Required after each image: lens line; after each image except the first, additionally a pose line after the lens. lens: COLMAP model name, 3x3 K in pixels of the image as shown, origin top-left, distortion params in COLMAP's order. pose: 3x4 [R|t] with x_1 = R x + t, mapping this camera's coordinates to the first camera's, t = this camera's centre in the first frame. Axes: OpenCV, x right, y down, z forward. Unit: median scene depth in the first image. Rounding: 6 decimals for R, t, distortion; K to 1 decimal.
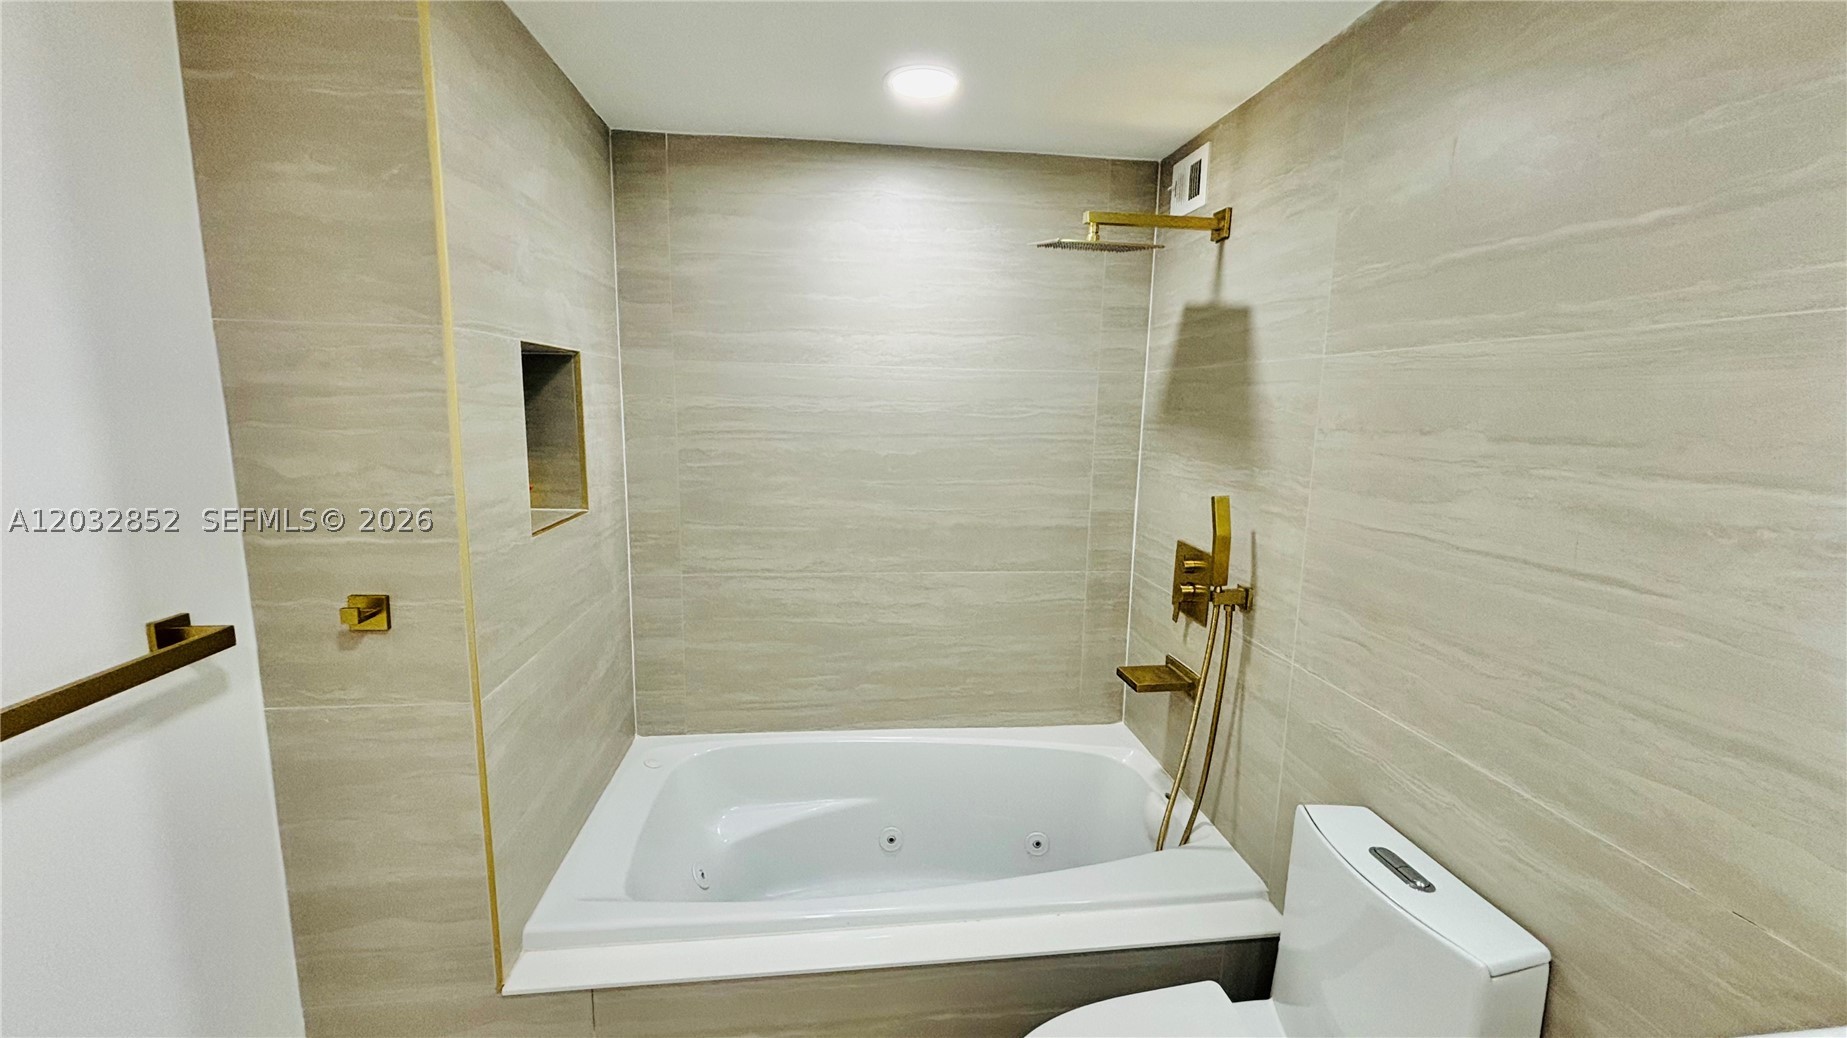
lens RADIAL K [[740.4, 0, 920.7], [0, 740.4, 522.6], [0, 0, 1]] dist [0.000042, -0.000516]
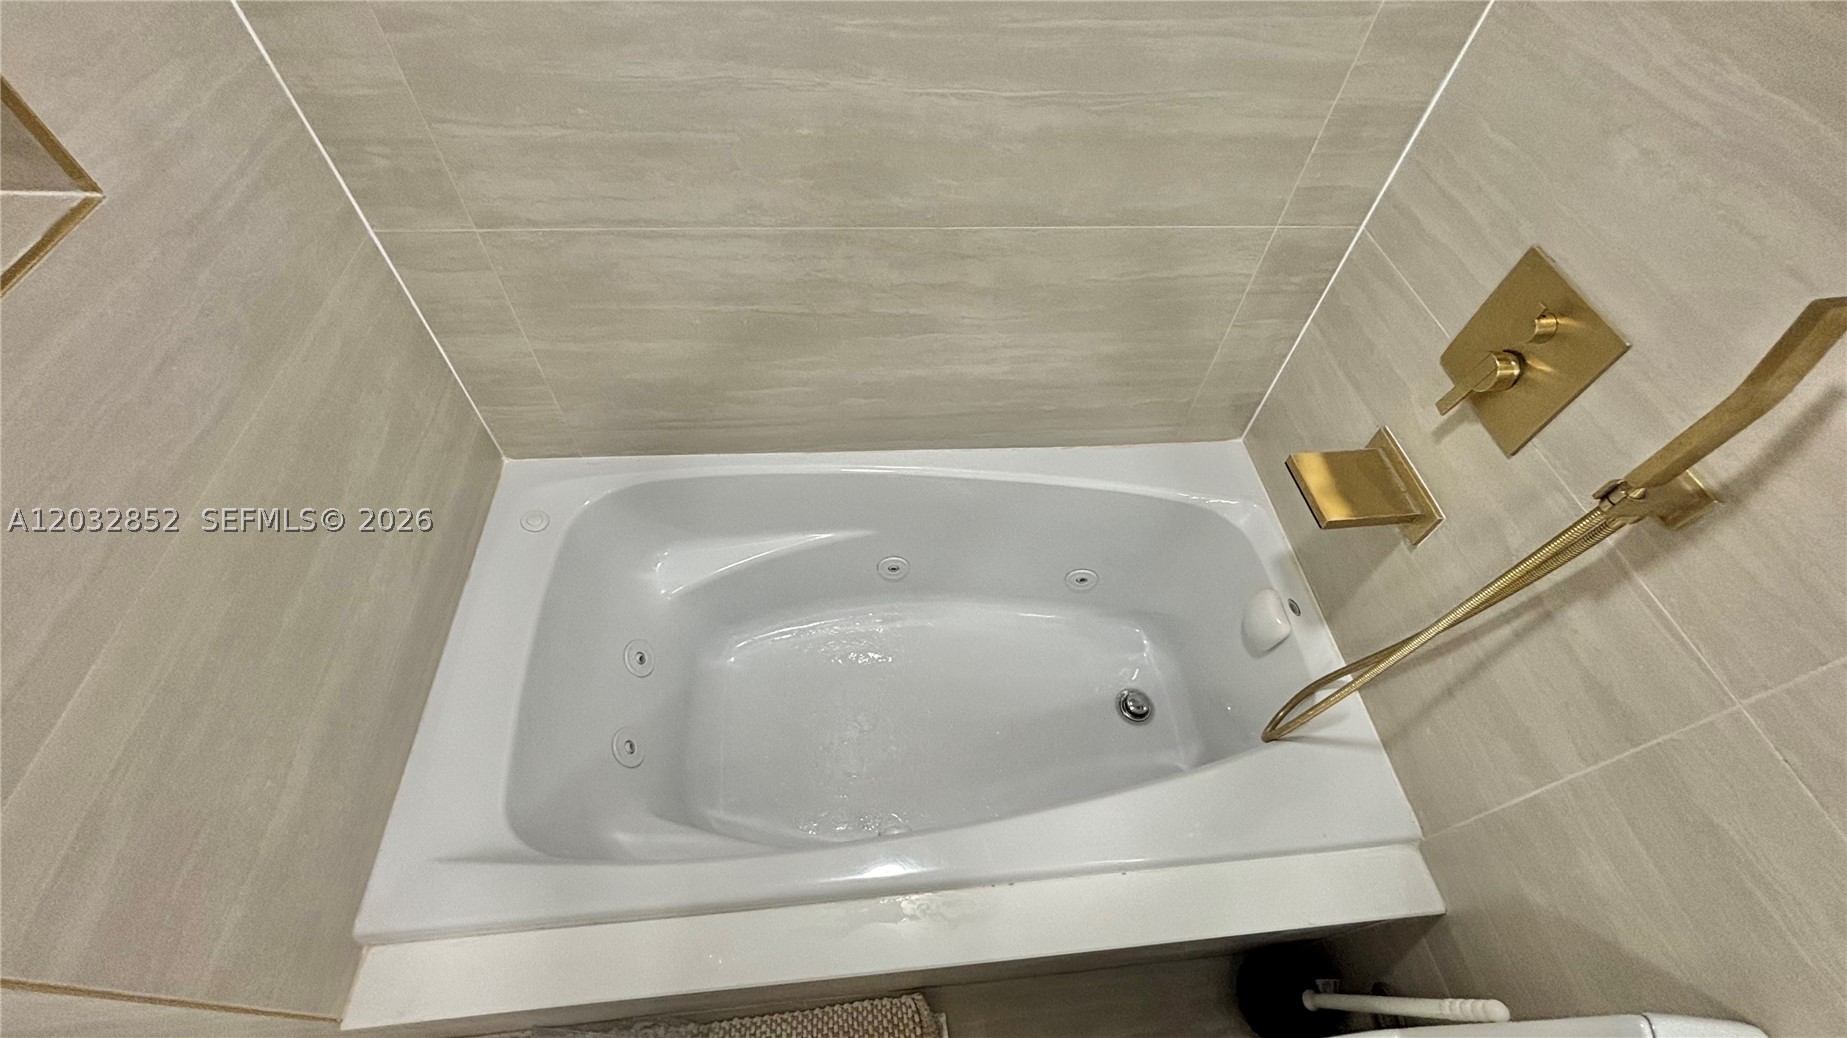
lens RADIAL K [[740.4, 0, 920.7], [0, 740.4, 522.6], [0, 0, 1]] dist [0.000042, -0.000516]
pose [[0.999124, 0.041416, 0.006037, -0.021742], [-0.034045, 0.720337, 0.692788, -0.166687], [0.024344, -0.692387, 0.721116, 0.597178]]
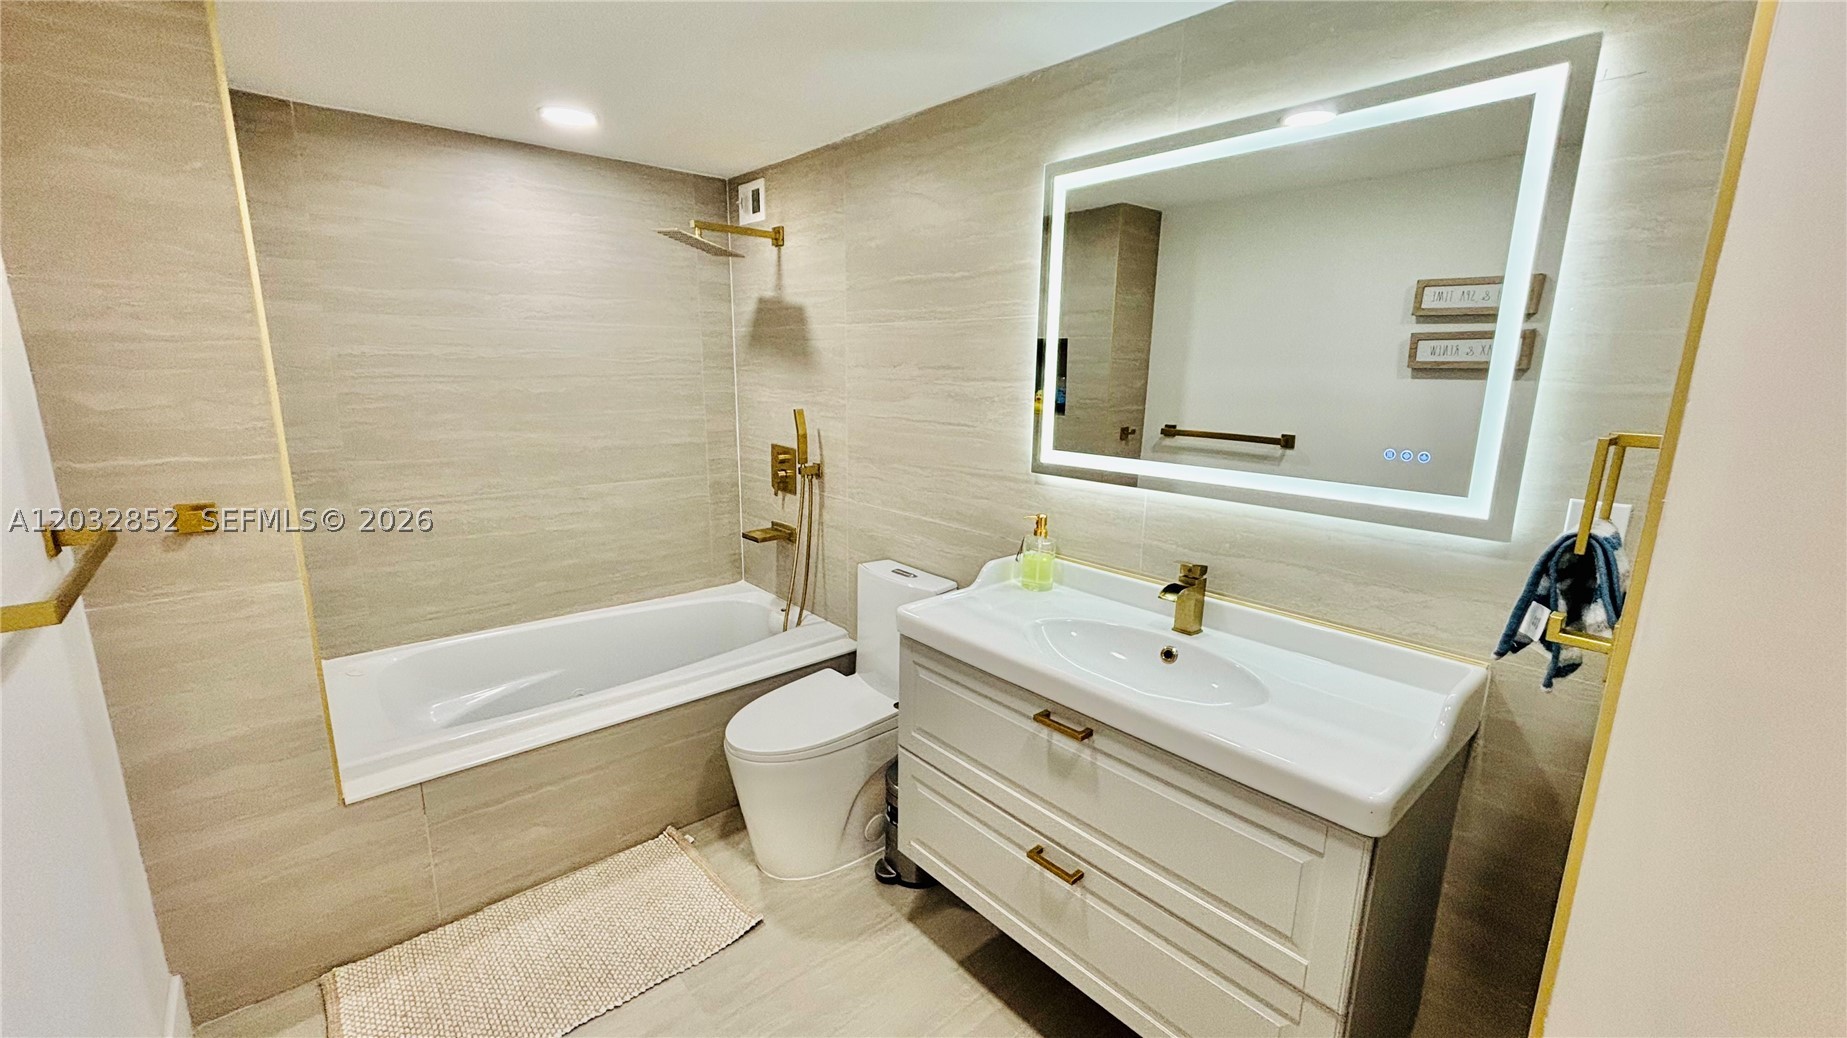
lens RADIAL K [[741.5, 0, 922.6], [0, 741.5, 523.5], [0, 0, 1]] dist [0.001214, -0.000127]
pose [[0.824499, -0.124754, 0.551940, -0.272910], [0.089811, 0.991881, 0.090031, 0.082255], [-0.558691, -0.024660, 0.829009, -0.466778]]
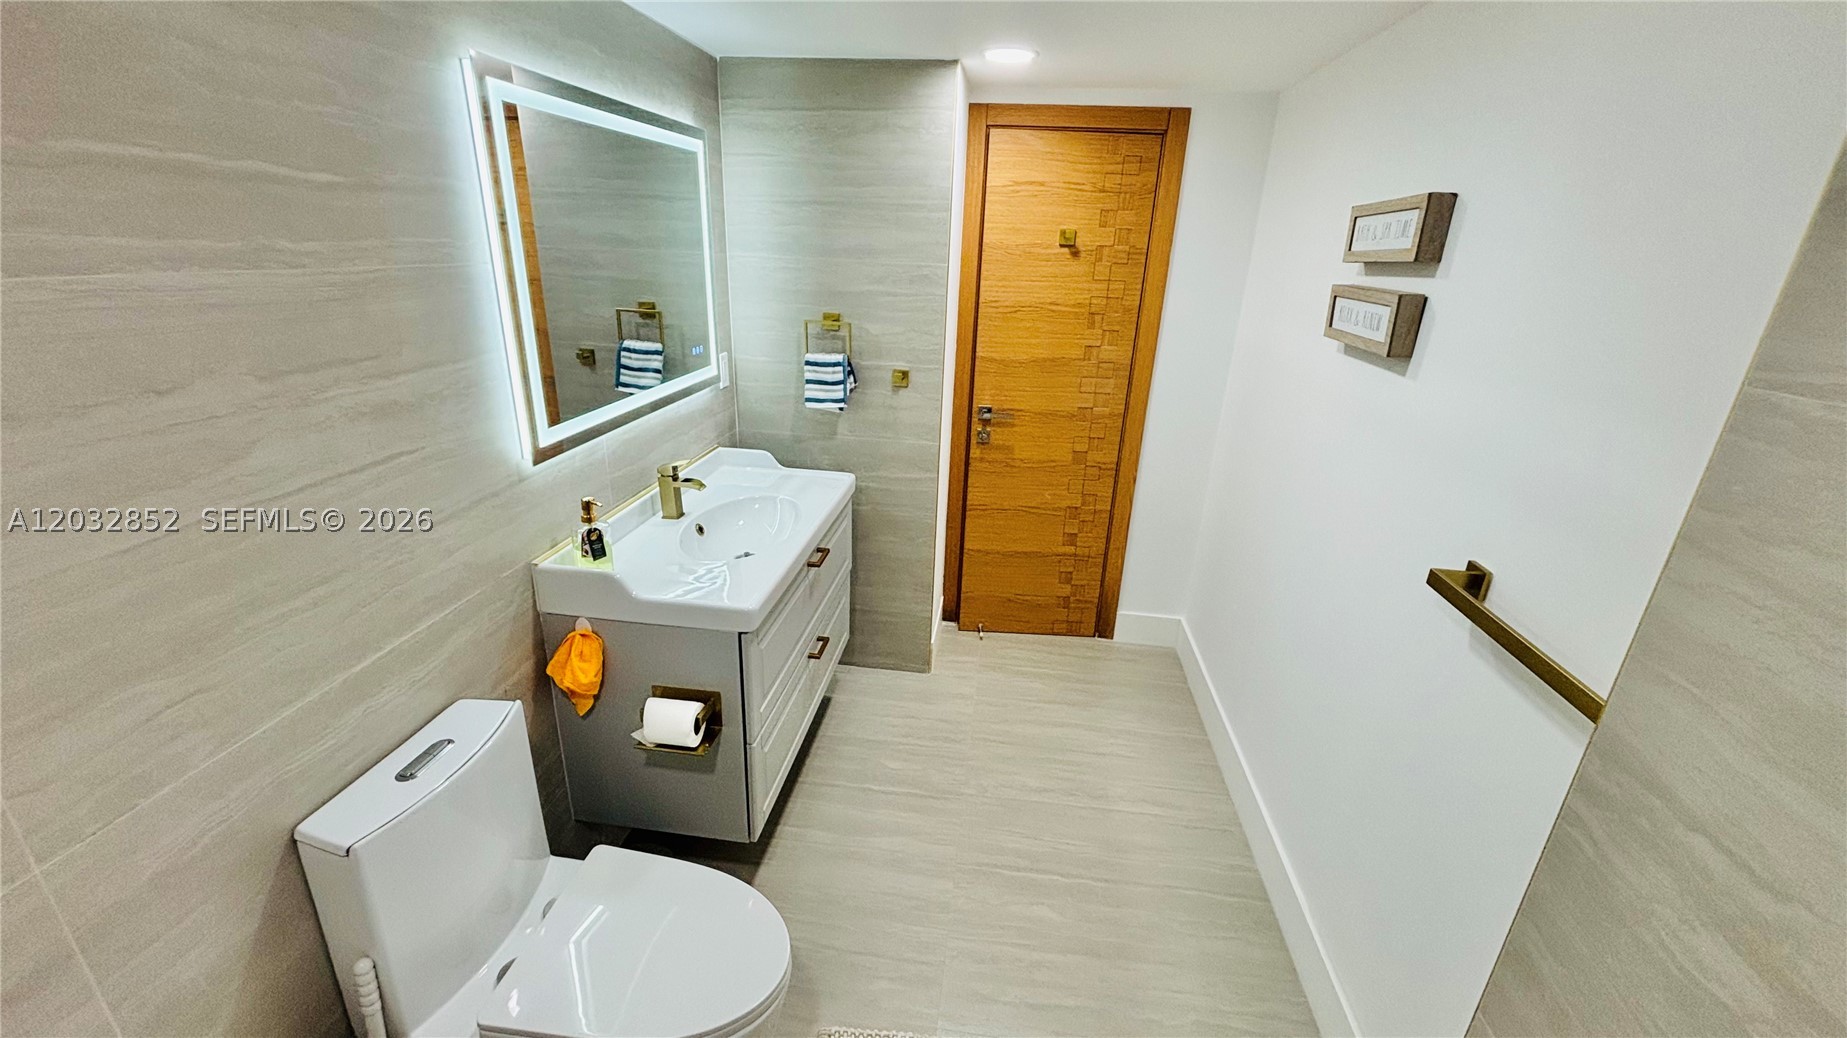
lens RADIAL K [[740.4, 0, 920.7], [0, 740.4, 522.6], [0, 0, 1]] dist [0.000042, -0.000516]
pose [[-0.967306, -0.136453, 0.213774, -0.162688], [-0.012253, 0.867080, 0.498018, -0.250714], [-0.253315, 0.479116, -0.840404, 0.959922]]
